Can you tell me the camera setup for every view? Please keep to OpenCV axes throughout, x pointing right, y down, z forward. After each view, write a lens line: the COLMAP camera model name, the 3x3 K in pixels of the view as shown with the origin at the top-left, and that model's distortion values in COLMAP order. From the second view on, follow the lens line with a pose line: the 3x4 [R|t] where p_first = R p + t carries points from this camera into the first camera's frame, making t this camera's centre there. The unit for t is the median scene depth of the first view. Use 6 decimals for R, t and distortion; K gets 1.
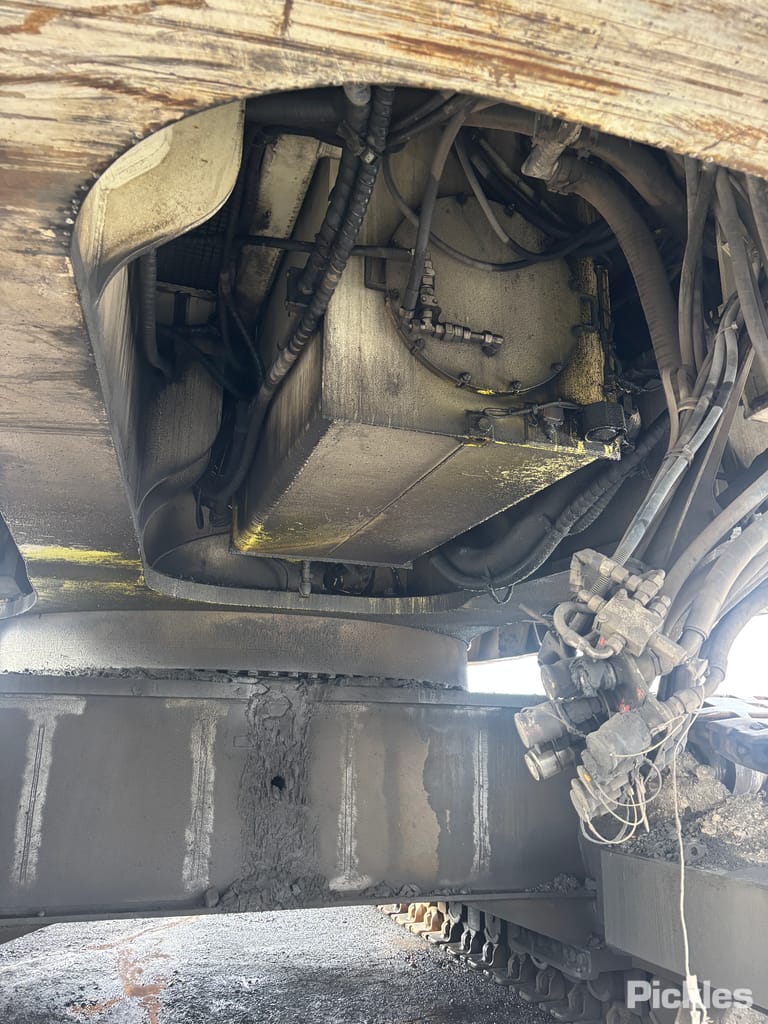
lens RADIAL K [[793.8, 0, 371.7], [0, 793.8, 517.2], [0, 0, 1]] dist [0.057628, -0.056393]
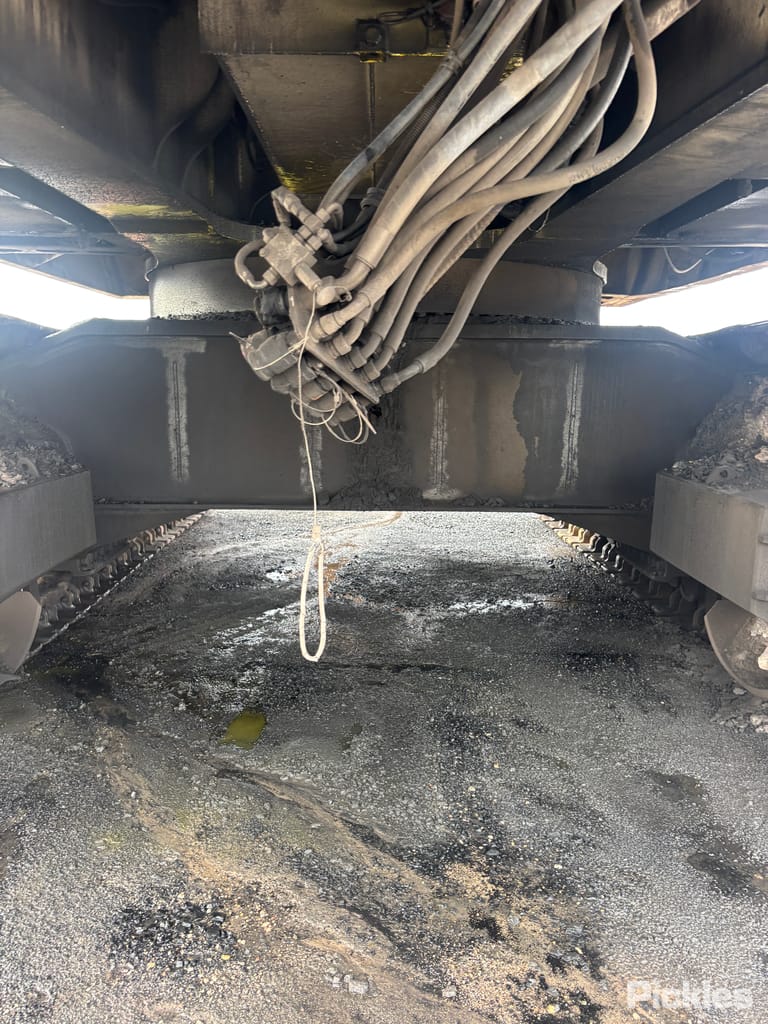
lens RADIAL K [[793.8, 0, 371.7], [0, 793.8, 517.2], [0, 0, 1]] dist [0.057628, -0.056393]
pose [[0.945233, 0.051328, -0.322334, 0.241954], [0.091575, 0.906188, 0.412840, 0.003214], [0.313286, -0.419748, 0.851859, -0.023819]]
